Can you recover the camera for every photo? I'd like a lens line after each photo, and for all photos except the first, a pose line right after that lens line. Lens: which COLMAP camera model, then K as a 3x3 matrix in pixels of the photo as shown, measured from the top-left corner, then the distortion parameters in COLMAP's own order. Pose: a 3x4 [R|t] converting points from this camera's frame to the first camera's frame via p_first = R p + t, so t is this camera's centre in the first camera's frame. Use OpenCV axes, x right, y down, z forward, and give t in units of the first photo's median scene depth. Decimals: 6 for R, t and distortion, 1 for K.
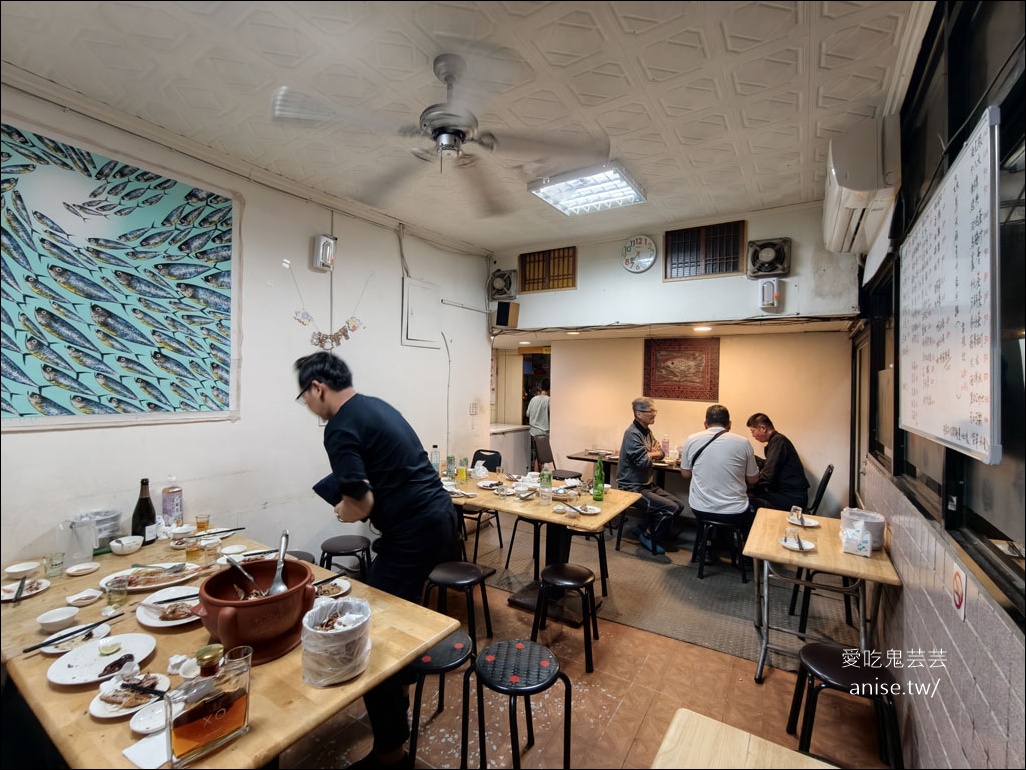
lens RADIAL K [[453.8, 0, 512.6], [0, 453.8, 384.3], [0, 0, 1]] dist [0.000122, 0.000013]
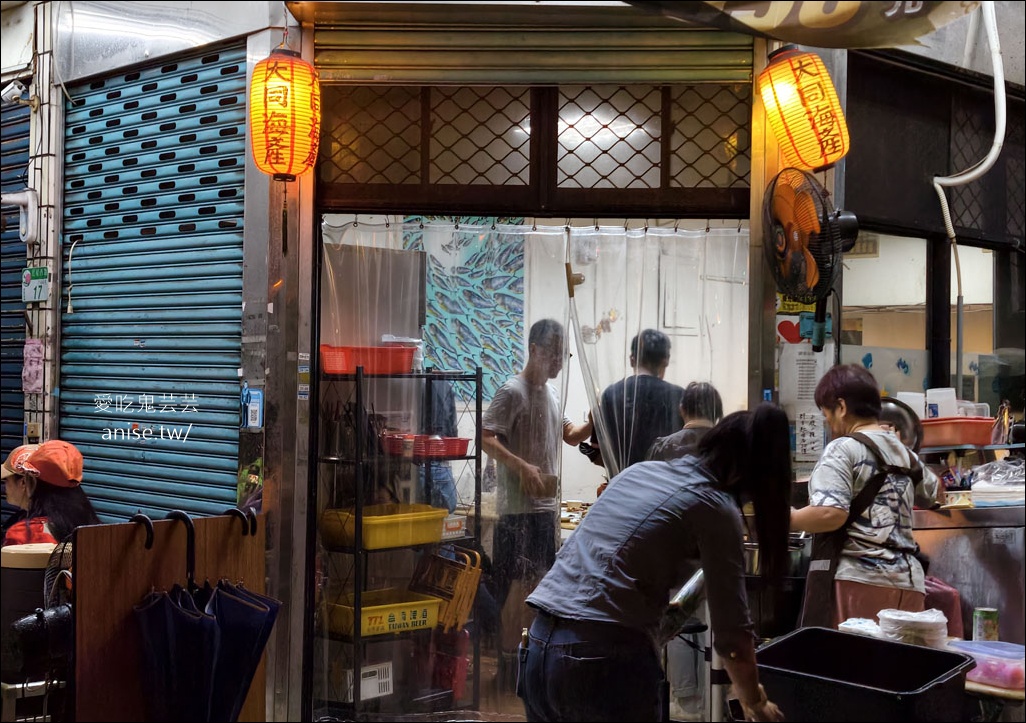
lens RADIAL K [[1481.6, 0, 515.2], [0, 1481.6, 352.8], [0, 0, 1]] dist [0.155688, 0.000000]
pose [[0.974213, 0.000658, -0.225631, 0.199760], [-0.004704, 0.999838, -0.017393, -0.000010], [0.225583, 0.018006, 0.974058, -2.812381]]
